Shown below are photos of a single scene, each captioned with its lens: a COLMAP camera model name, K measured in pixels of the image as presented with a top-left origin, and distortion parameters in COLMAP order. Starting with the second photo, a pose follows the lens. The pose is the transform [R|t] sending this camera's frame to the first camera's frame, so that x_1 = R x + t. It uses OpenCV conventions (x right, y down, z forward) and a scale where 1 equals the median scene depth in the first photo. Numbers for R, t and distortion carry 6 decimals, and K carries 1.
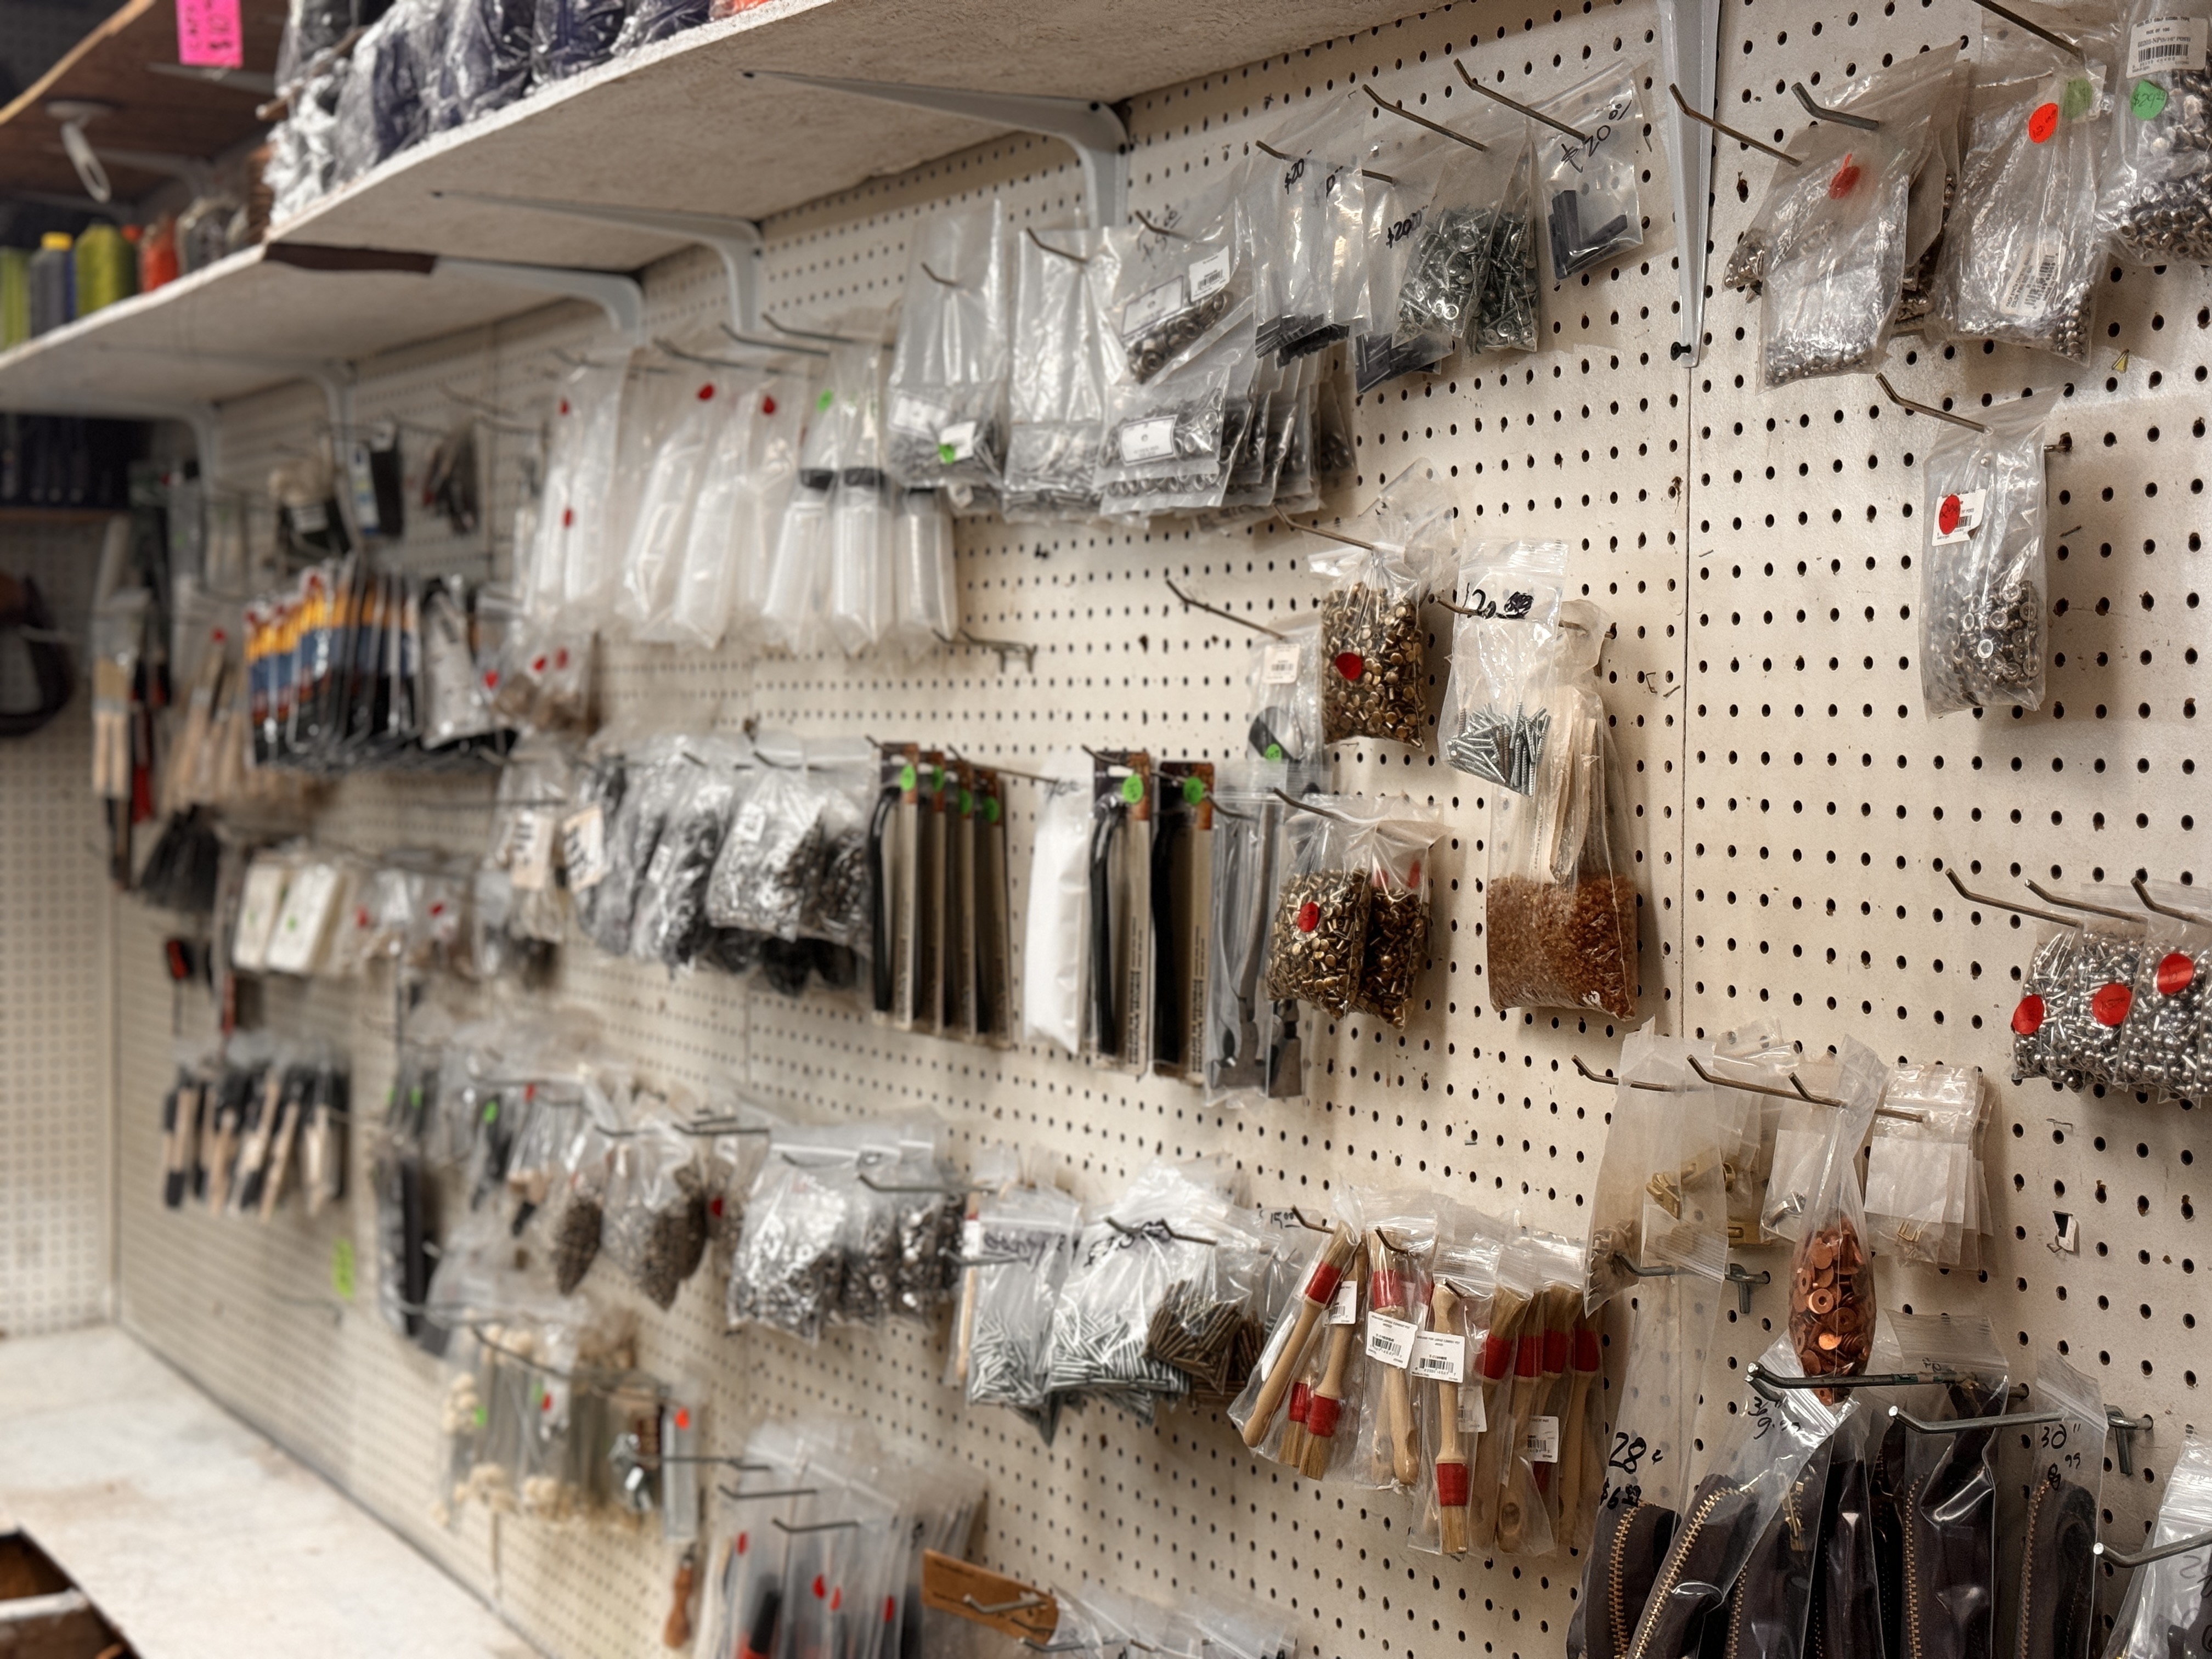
lens RADIAL K [[3007.7, 0, 1106.0], [0, 3007.7, 829.5], [0, 0, 1]] dist [0.151251, -0.212868]
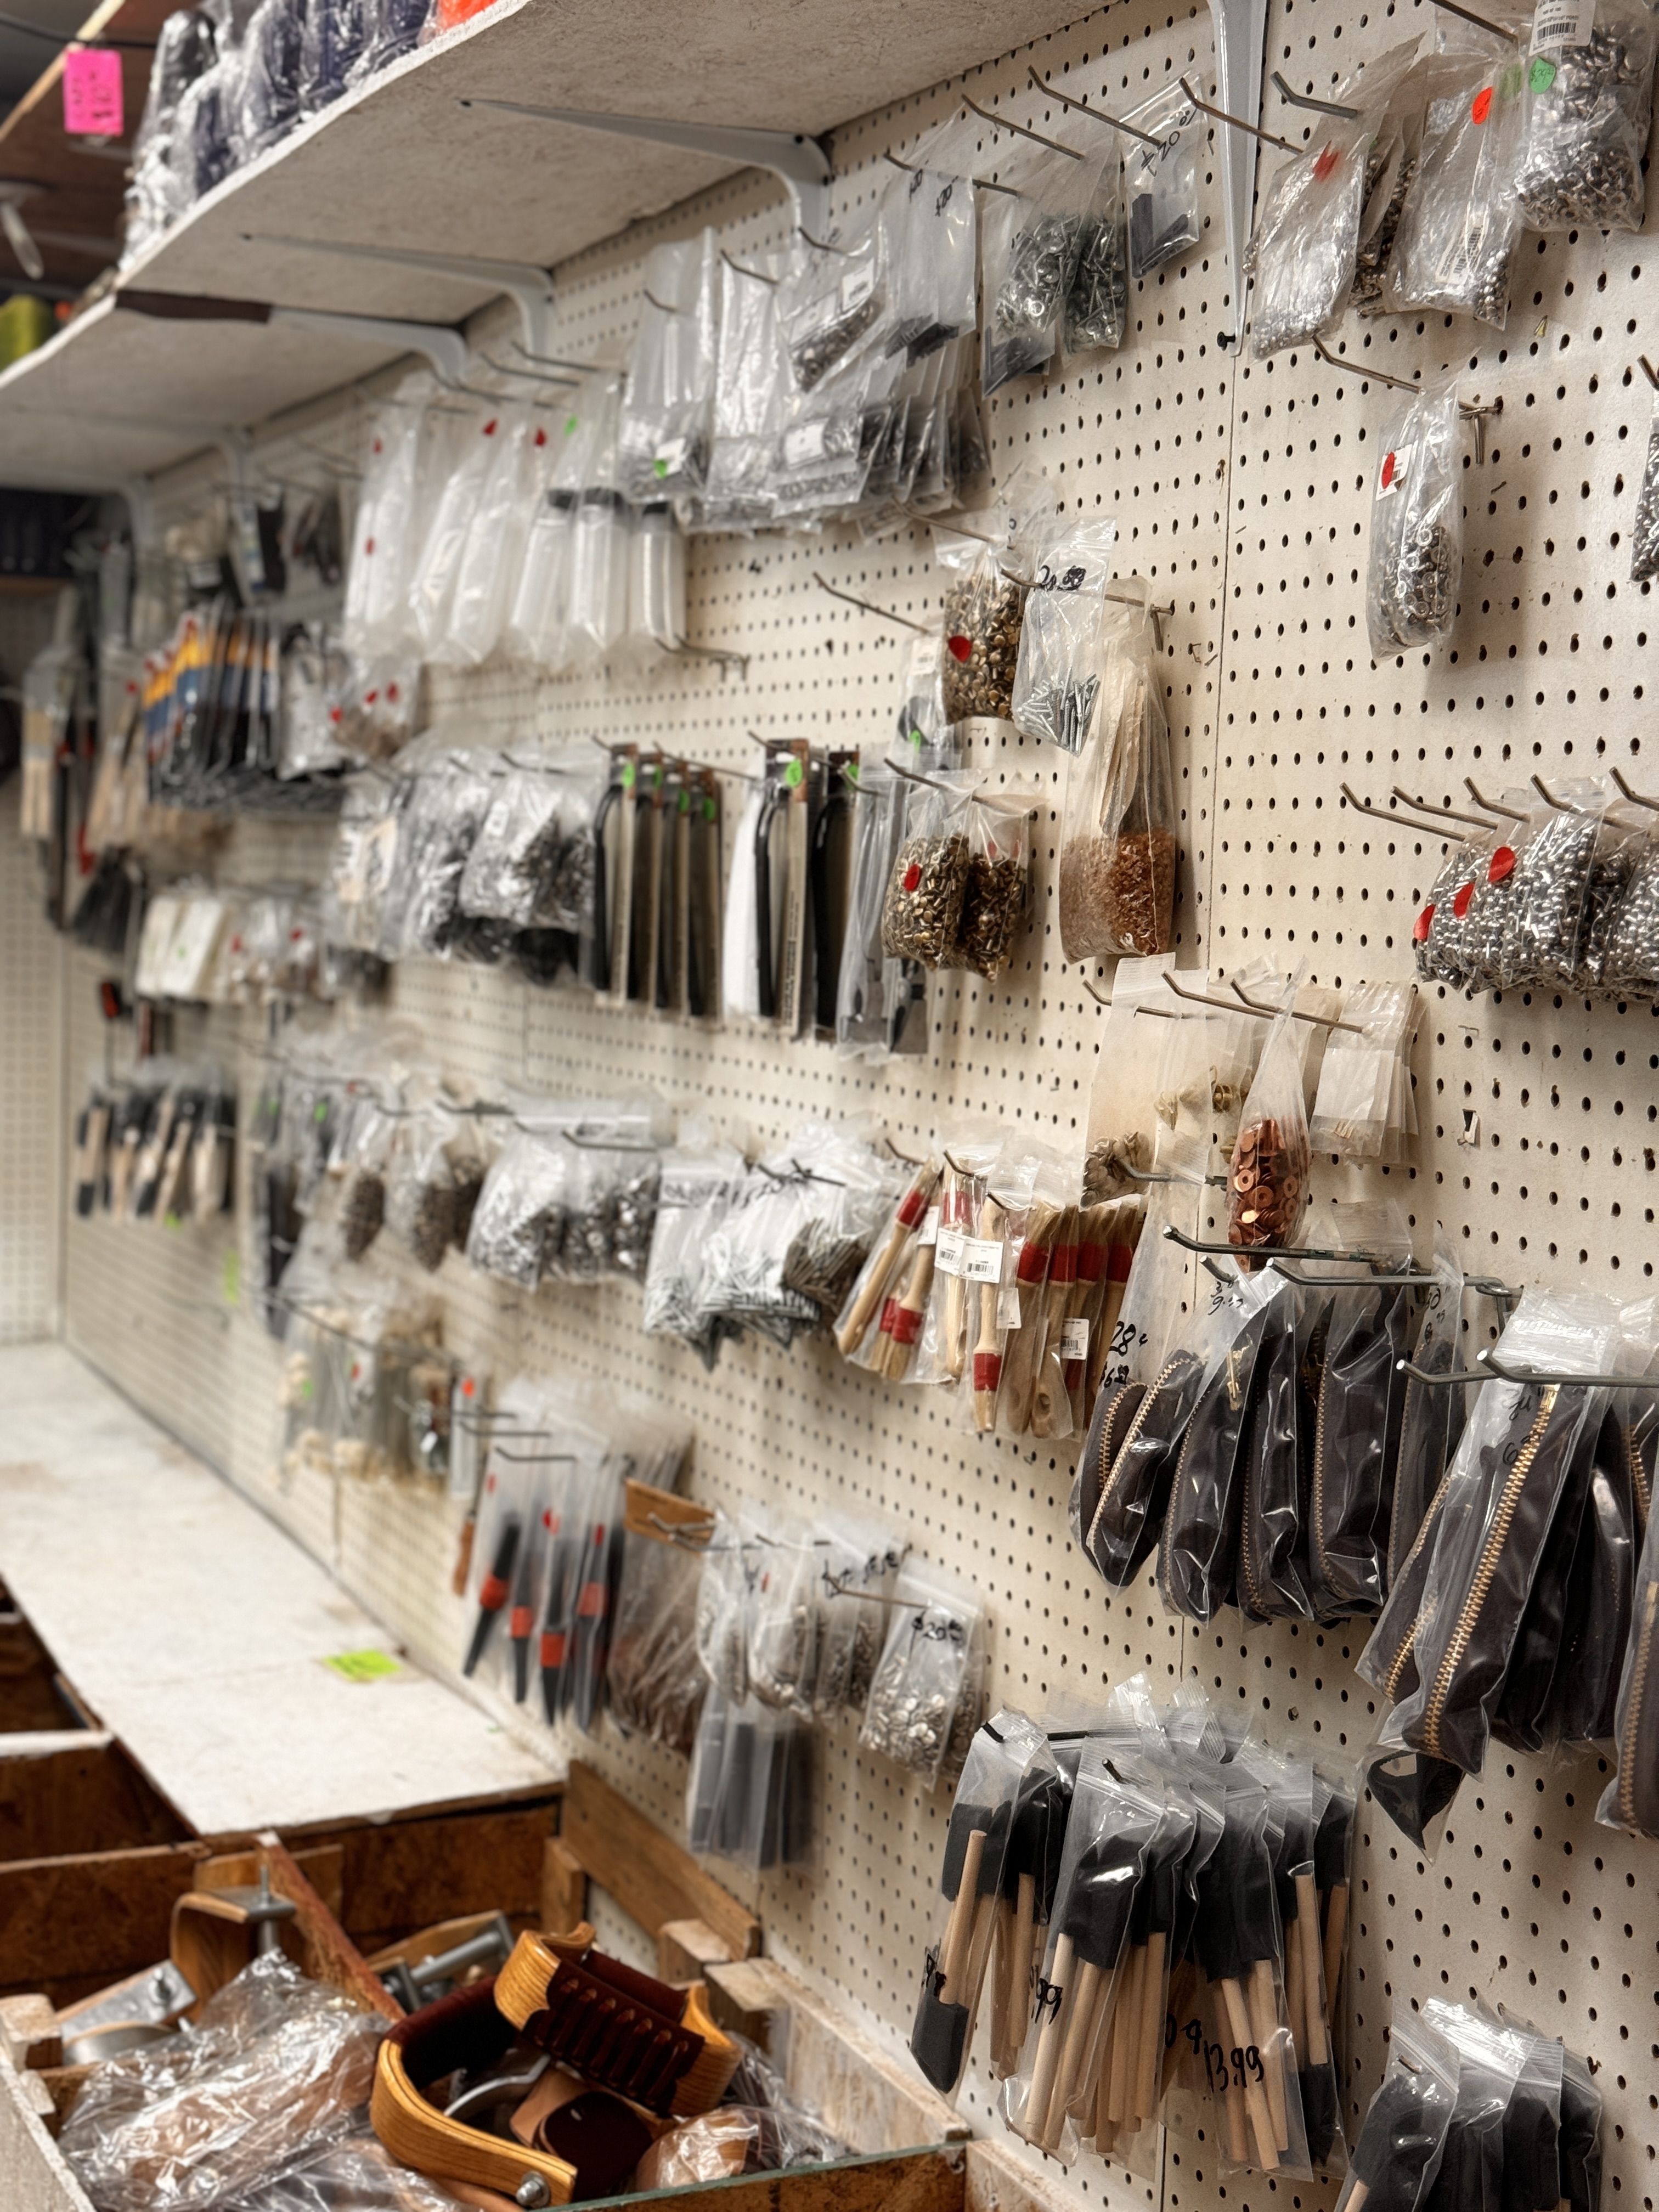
lens RADIAL K [[3007.7, 0, 829.5], [0, 3007.7, 1106.0], [0, 0, 1]] dist [0.151251, -0.212868]
pose [[0.993584, 0.034902, -0.107578, 0.140332], [-0.030551, 0.998657, 0.041831, 0.059589], [0.108893, -0.038276, 0.993316, -0.084557]]
